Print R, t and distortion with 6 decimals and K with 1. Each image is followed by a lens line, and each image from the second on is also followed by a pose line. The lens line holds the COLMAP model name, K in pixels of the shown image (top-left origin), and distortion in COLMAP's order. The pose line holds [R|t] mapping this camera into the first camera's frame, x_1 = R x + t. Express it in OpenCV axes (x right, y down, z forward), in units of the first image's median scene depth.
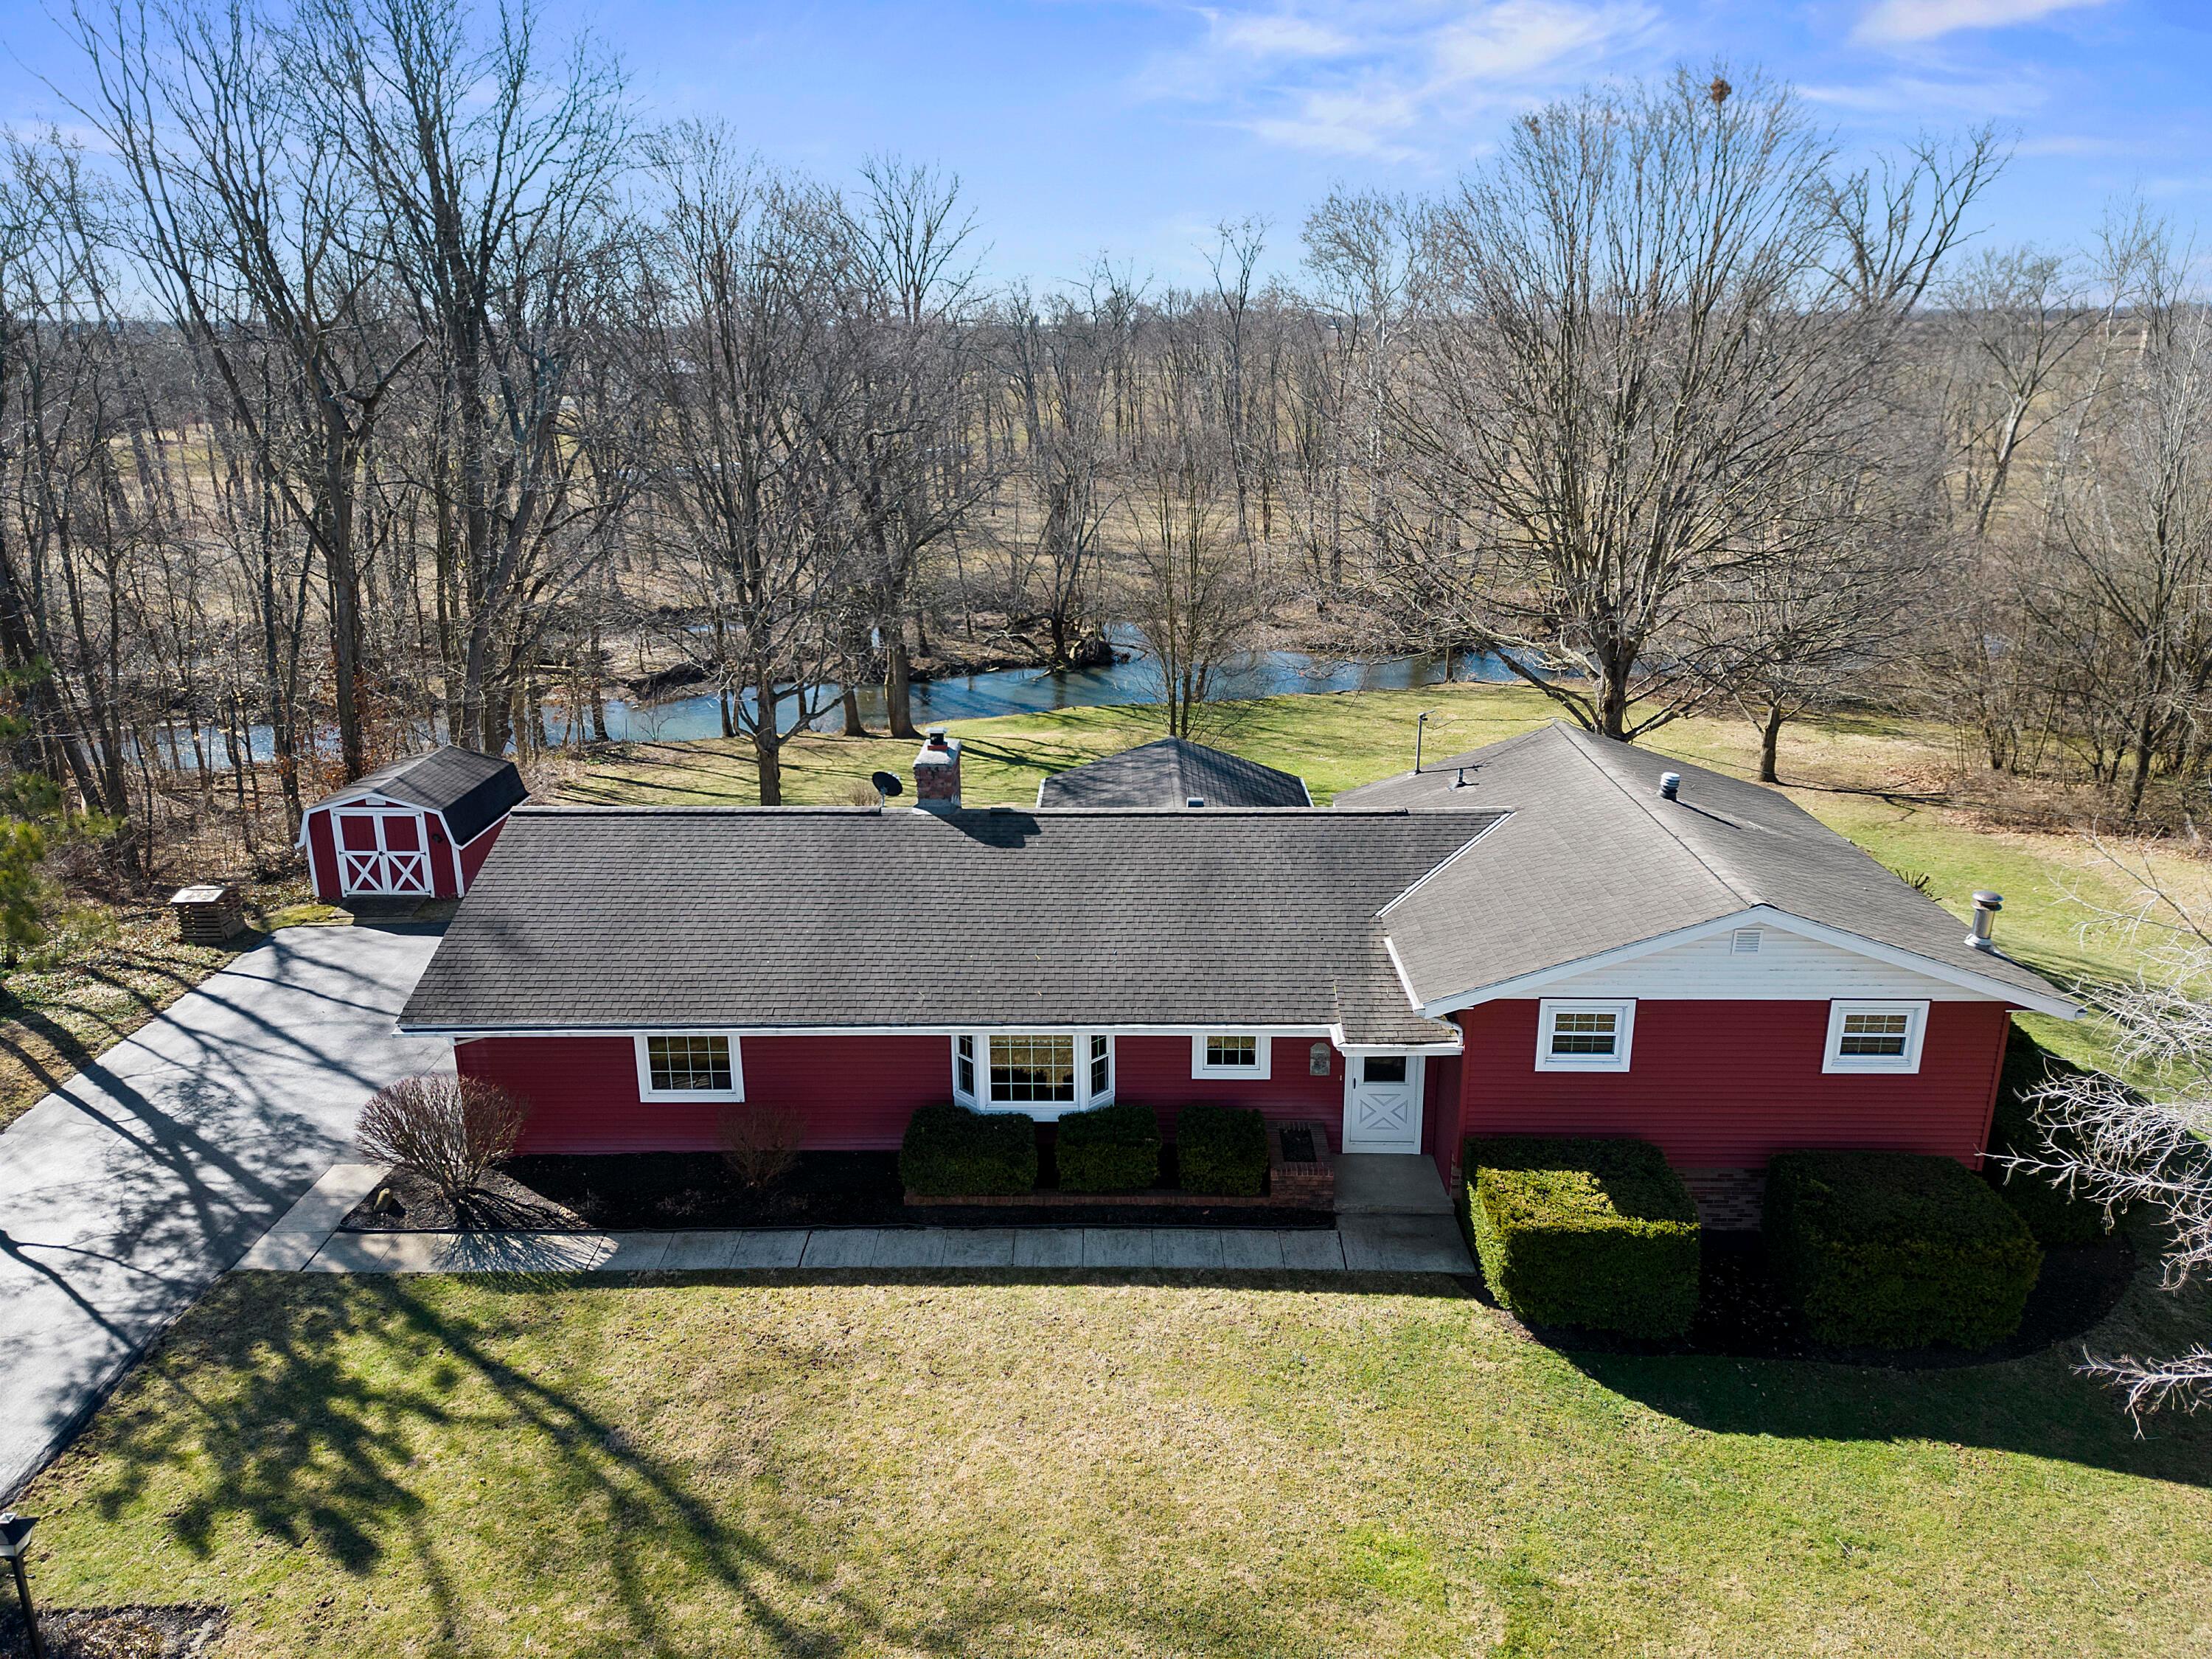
lens RADIAL K [[1525.8, 0, 1106.0], [0, 1525.8, 829.5], [0, 0, 1]] dist [0.076101, -0.090251]
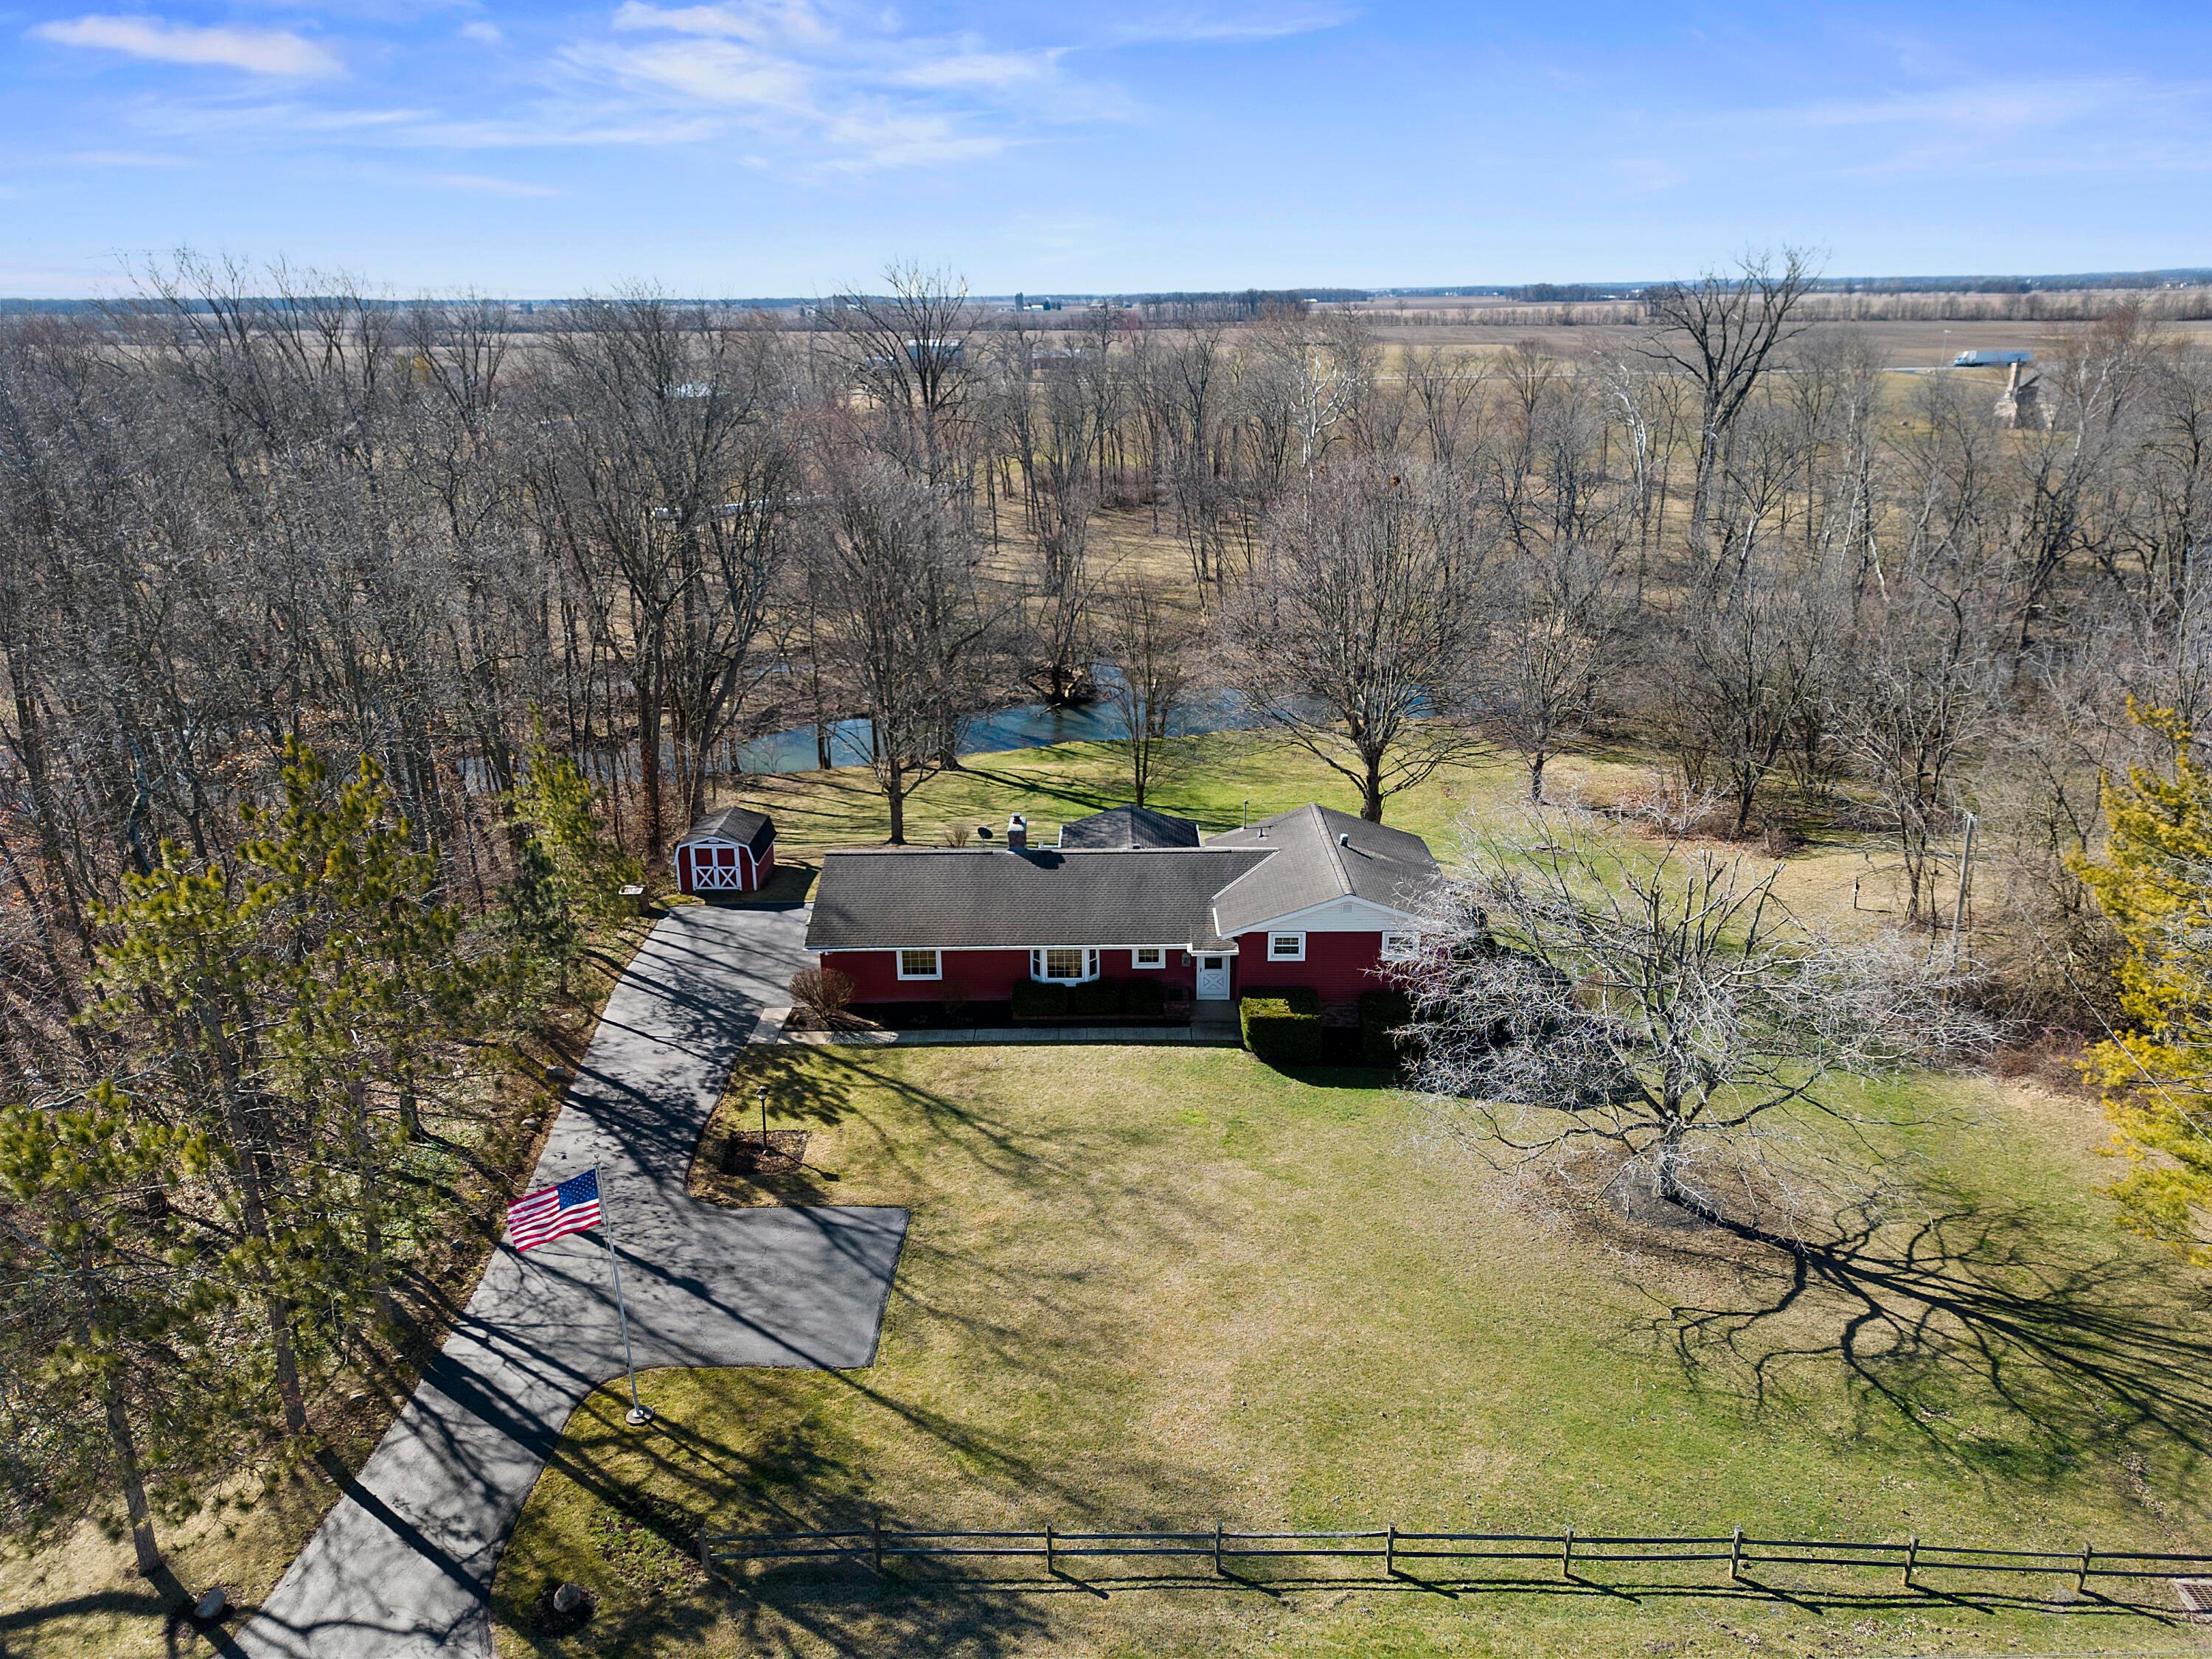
lens RADIAL K [[1525.8, 0, 1106.0], [0, 1525.8, 829.5], [0, 0, 1]] dist [0.076101, -0.090251]
pose [[0.999933, -0.007089, 0.009188, -0.004403], [0.006924, 0.999818, 0.017801, -0.093764], [-0.009312, -0.017736, 0.999799, -1.355963]]
